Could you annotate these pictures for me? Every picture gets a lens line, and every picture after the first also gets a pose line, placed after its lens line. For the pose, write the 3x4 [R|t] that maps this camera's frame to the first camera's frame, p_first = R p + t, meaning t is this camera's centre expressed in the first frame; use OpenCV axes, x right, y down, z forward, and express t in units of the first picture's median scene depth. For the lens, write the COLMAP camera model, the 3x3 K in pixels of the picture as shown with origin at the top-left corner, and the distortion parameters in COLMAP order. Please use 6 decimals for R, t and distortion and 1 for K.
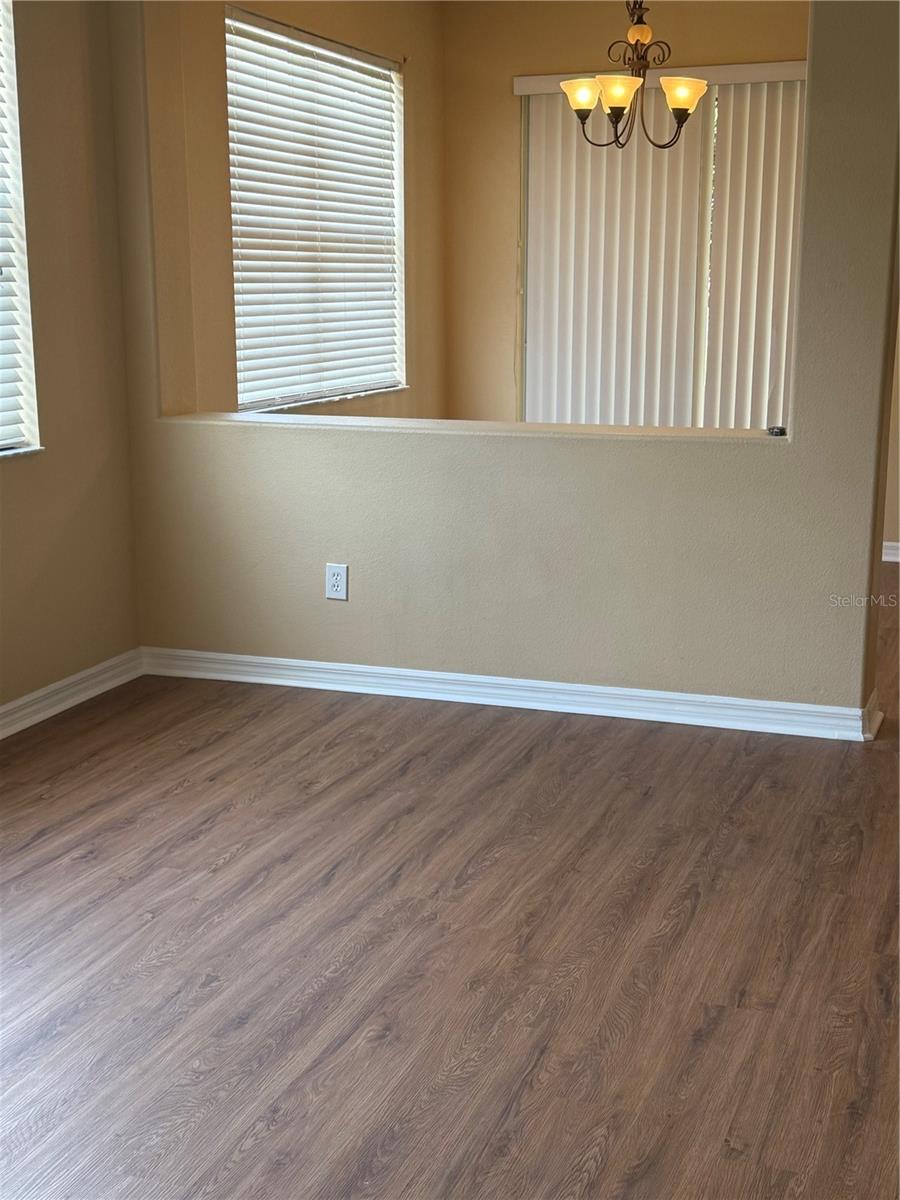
lens RADIAL K [[1596.0, 0, 474.3], [0, 1596.0, 600.6], [0, 0, 1]] dist [0.134974, 0.000000]
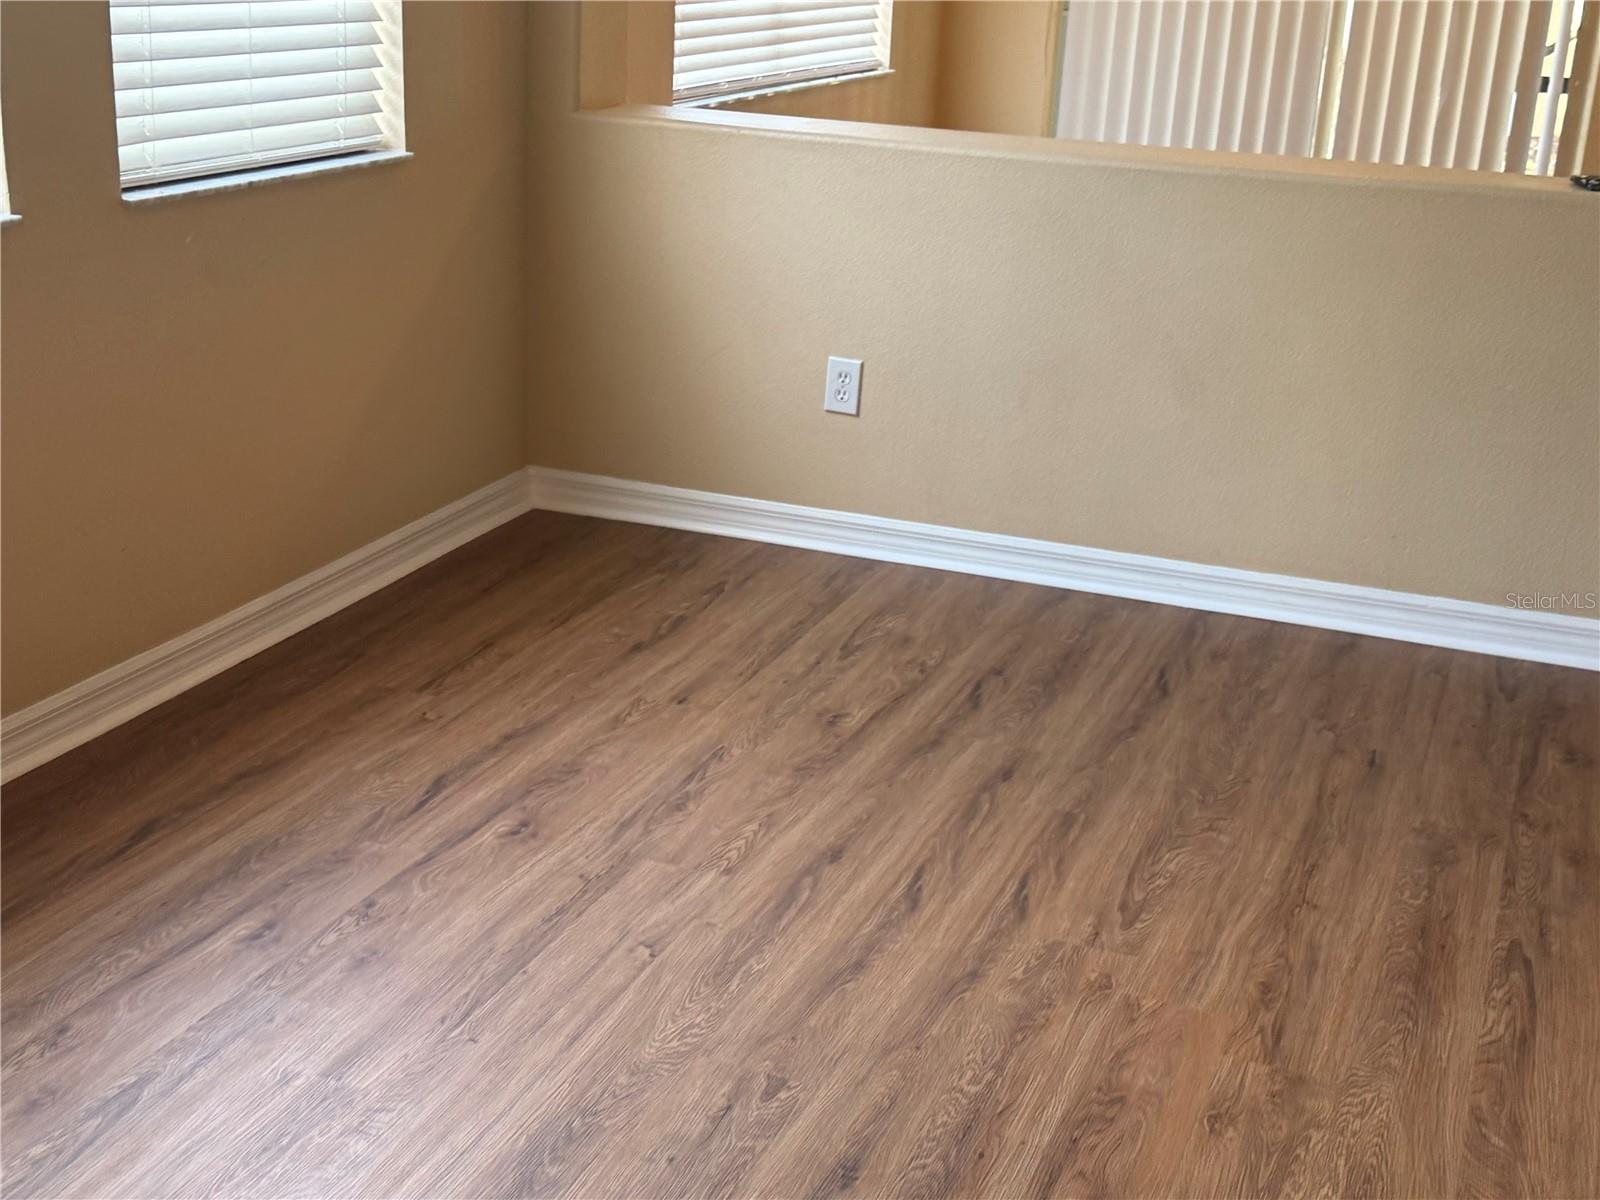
lens RADIAL K [[2128.0, 0, 806.7], [0, 2128.0, 612.7], [0, 0, 1]] dist [0.134974, 0.000000]
pose [[0.998725, 0.050472, 0.000714, -0.125279], [-0.050195, 0.991549, 0.119632, -0.030139], [0.005330, -0.119515, 0.992818, 0.171020]]
